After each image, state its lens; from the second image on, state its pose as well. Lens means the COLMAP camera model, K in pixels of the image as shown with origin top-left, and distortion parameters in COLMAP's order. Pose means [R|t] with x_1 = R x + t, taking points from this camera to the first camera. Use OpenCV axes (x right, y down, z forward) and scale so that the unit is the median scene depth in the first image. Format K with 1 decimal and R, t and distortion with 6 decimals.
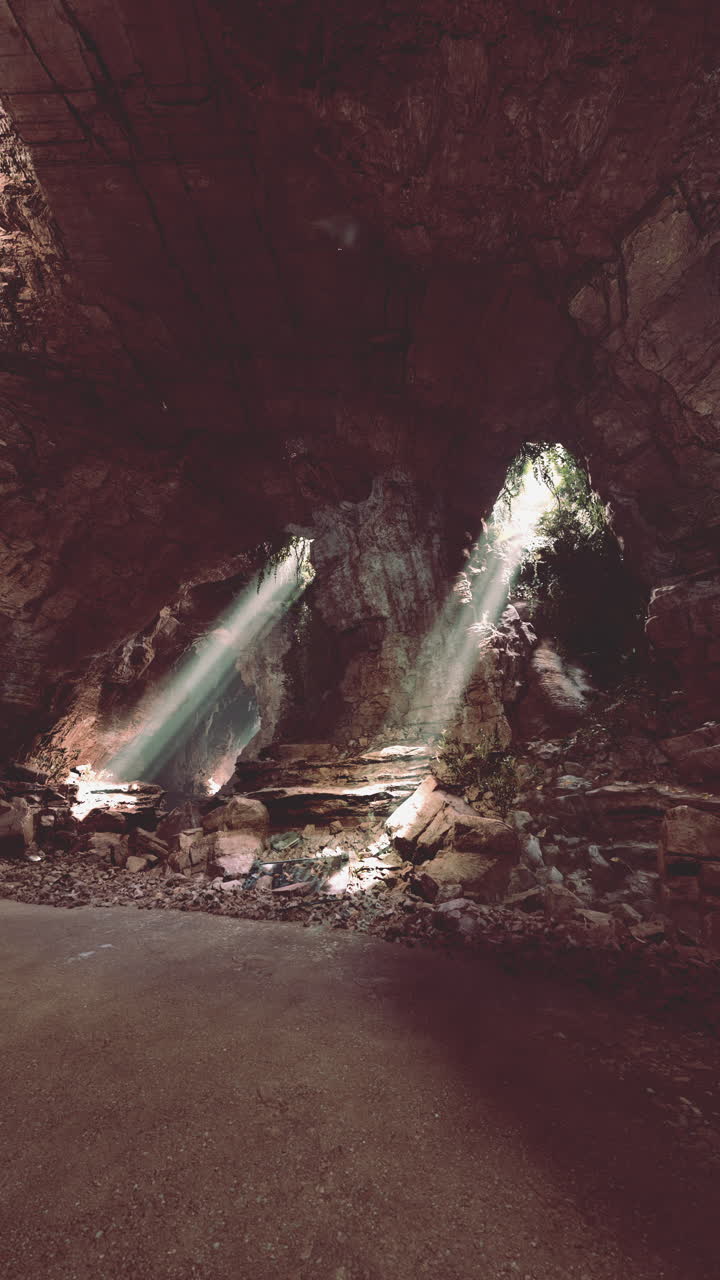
lens RADIAL K [[521.7, 0, 360.0], [0, 521.7, 640.0], [0, 0, 1]] dist [-0.000522, -0.000078]
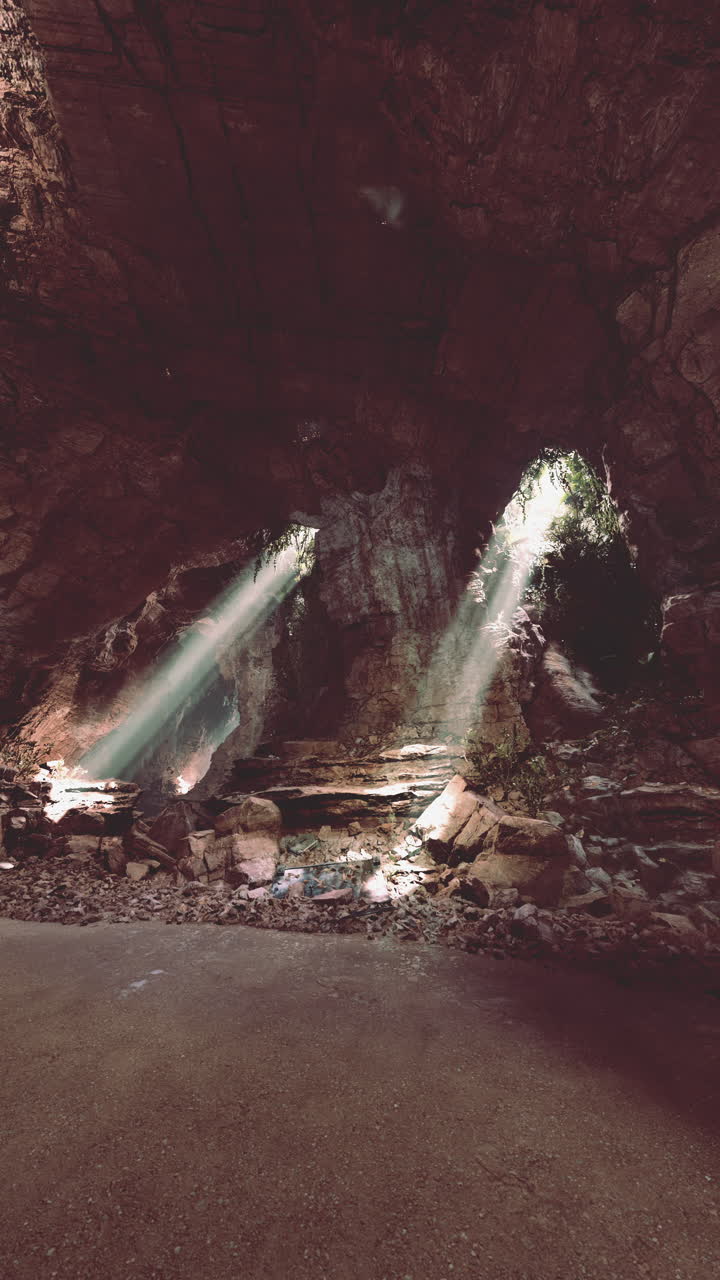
lens RADIAL K [[506.9, 0, 360.6], [0, 506.9, 644.9], [0, 0, 1]] dist [-0.000212, -0.000068]
pose [[0.990424, 0.041162, 0.131781, -0.165811], [-0.041742, 0.999127, 0.001641, 0.020521], [-0.131598, -0.007126, 0.991278, 0.078835]]
